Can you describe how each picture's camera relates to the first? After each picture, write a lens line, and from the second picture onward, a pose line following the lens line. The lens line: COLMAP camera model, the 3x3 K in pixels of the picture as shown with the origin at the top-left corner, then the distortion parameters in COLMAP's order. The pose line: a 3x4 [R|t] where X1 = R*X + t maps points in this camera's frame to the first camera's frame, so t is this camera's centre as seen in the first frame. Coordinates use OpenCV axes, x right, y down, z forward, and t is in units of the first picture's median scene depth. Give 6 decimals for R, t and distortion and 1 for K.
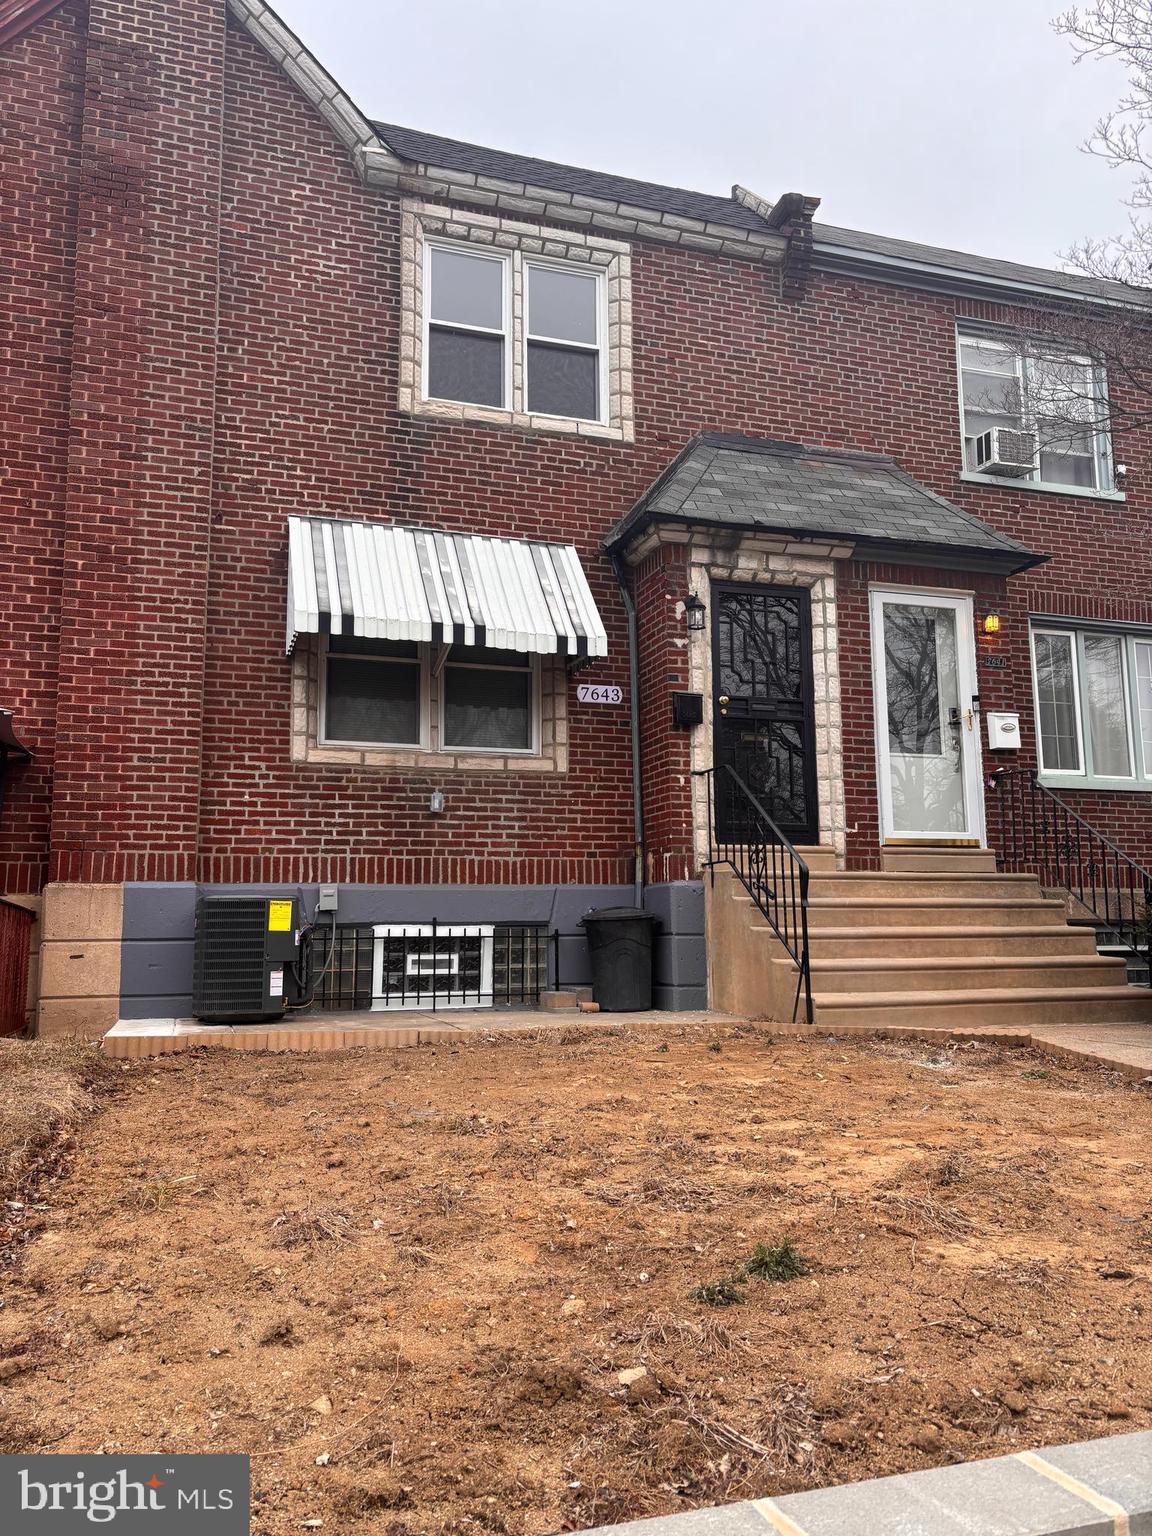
lens RADIAL K [[1149.8, 0, 571.0], [0, 1149.8, 768.8], [0, 0, 1]] dist [0.039614, -0.036602]
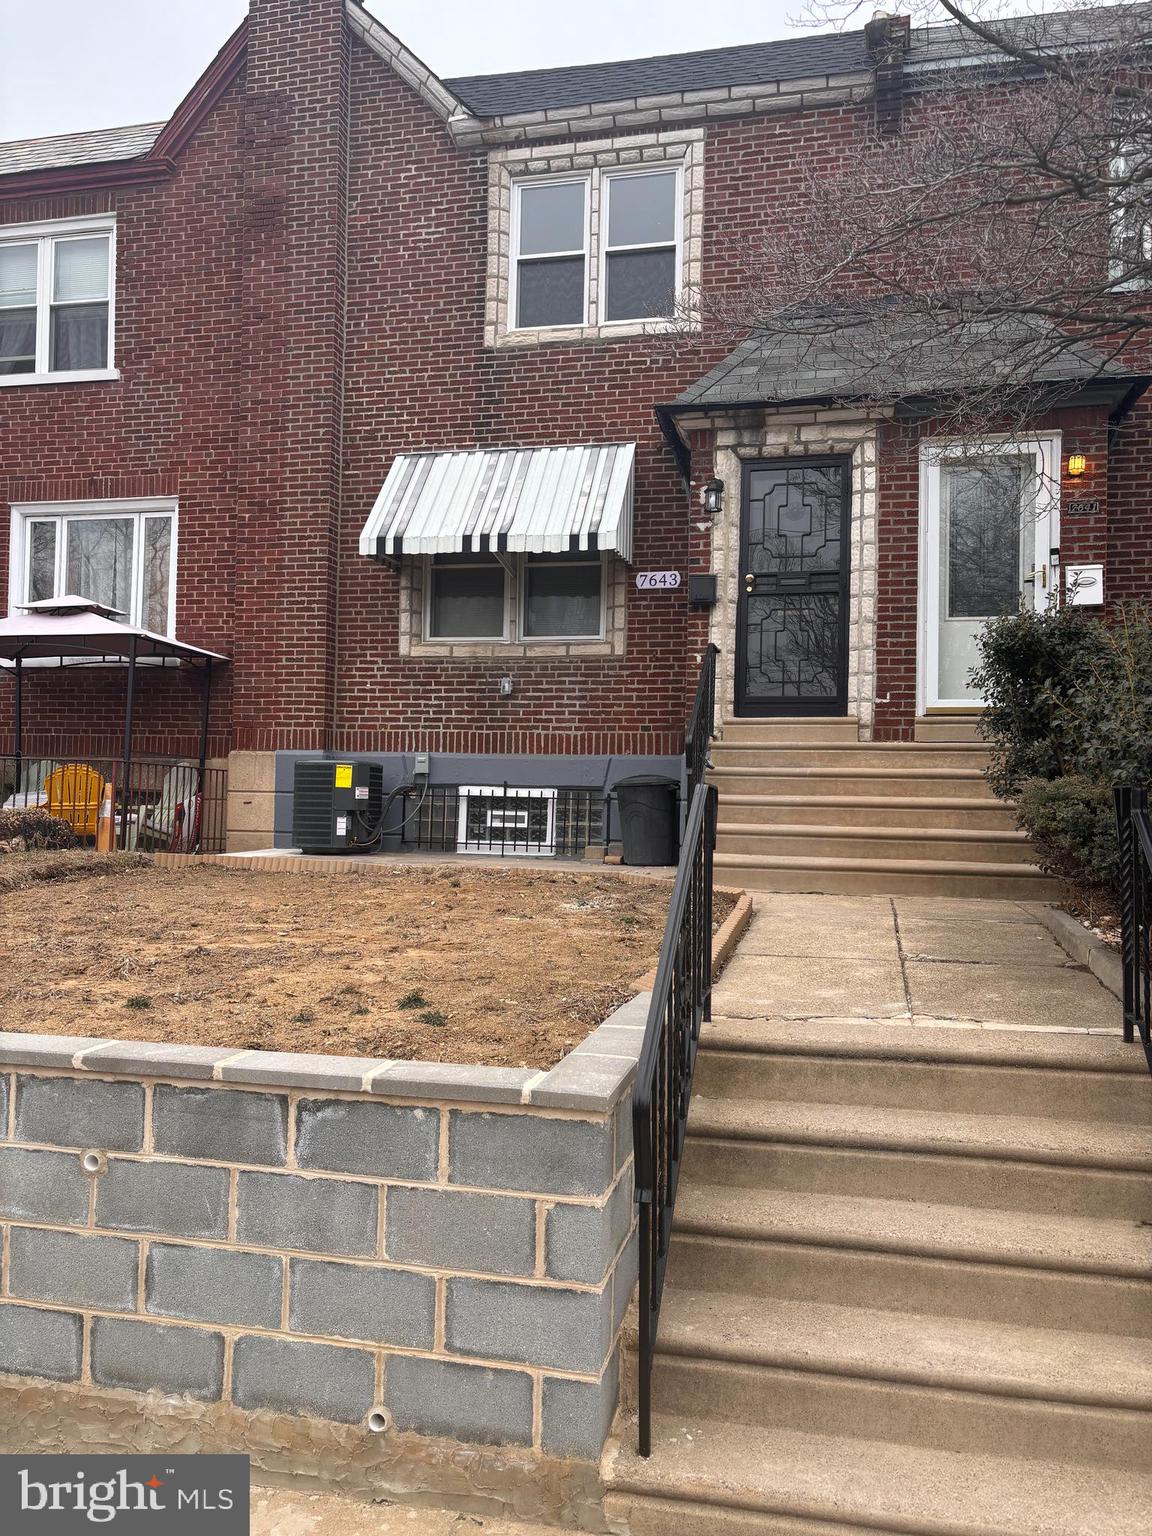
lens RADIAL K [[1149.8, 0, 570.4], [0, 1149.8, 769.4], [0, 0, 1]] dist [0.039614, -0.036602]
pose [[0.850713, 0.010021, -0.525535, 0.543285], [0.045967, 0.994570, 0.093373, 0.007461], [0.523616, -0.103591, 0.845633, 0.018582]]
